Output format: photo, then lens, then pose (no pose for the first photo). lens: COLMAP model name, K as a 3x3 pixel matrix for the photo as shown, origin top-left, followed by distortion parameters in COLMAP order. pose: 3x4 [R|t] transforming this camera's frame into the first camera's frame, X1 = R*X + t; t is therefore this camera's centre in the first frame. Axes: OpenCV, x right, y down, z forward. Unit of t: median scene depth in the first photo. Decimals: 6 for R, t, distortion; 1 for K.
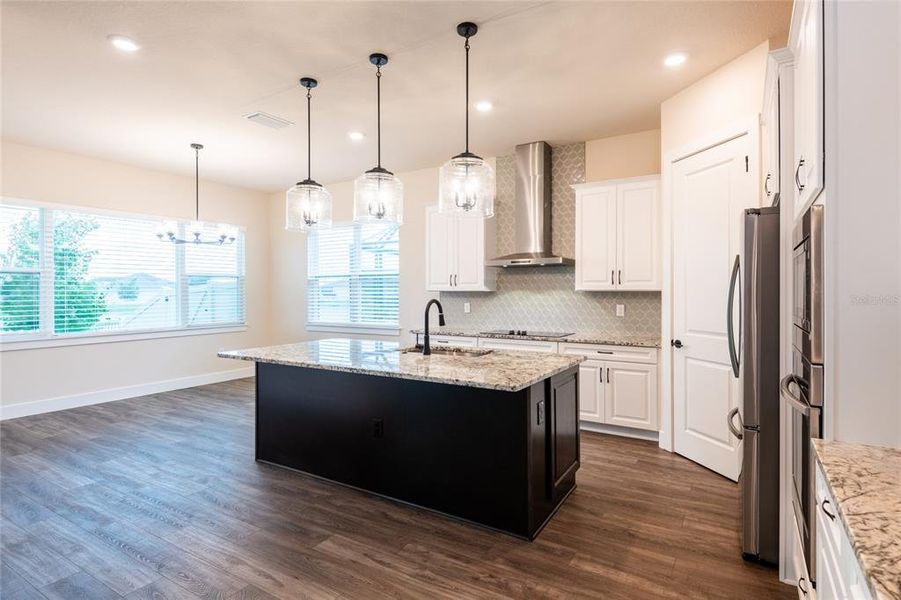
lens RADIAL K [[469.7, 0, 459.7], [0, 469.7, 292.1], [0, 0, 1]] dist [0.005818, 0.000225]
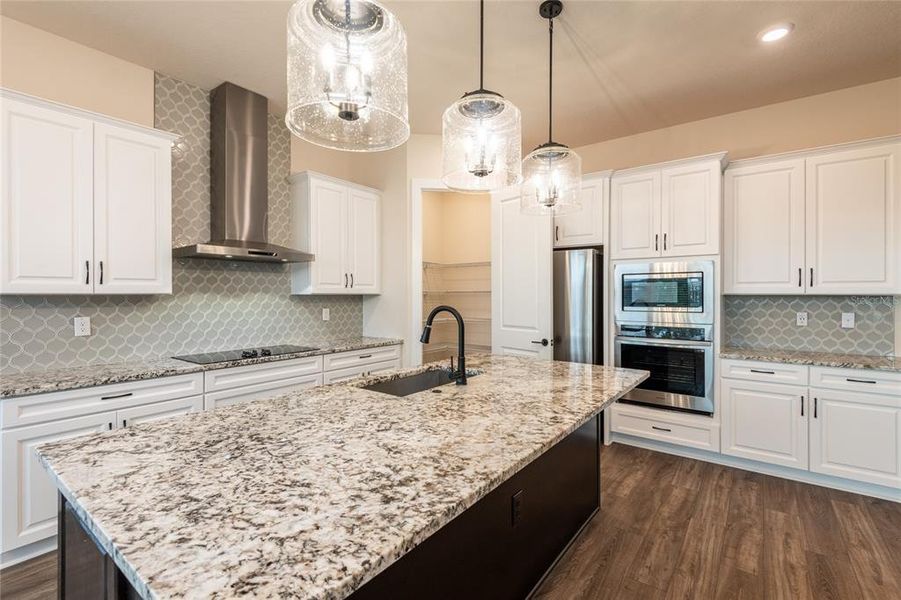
lens RADIAL K [[410.2, 0, 450.1], [0, 410.2, 294.5], [0, 0, 1]] dist [0.037246, -0.022706]
pose [[0.104906, 0.000270, 0.994482, -0.599001], [0.000866, 1.000000, -0.000363, -0.001875], [-0.994482, 0.000899, 0.104906, 0.823059]]
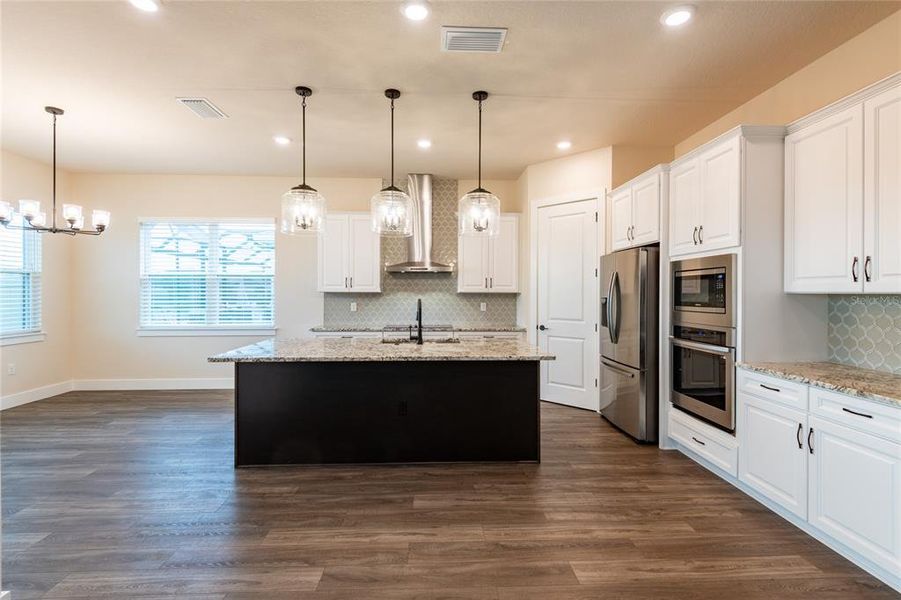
lens RADIAL K [[416.4, 0, 446.8], [0, 416.4, 294.9], [0, 0, 1]] dist [0.028453, -0.017420]
pose [[0.836178, 0.000773, 0.548457, -0.526738], [-0.002844, 0.999992, 0.002928, 0.000751], [-0.548451, -0.004008, 0.836173, 0.044330]]
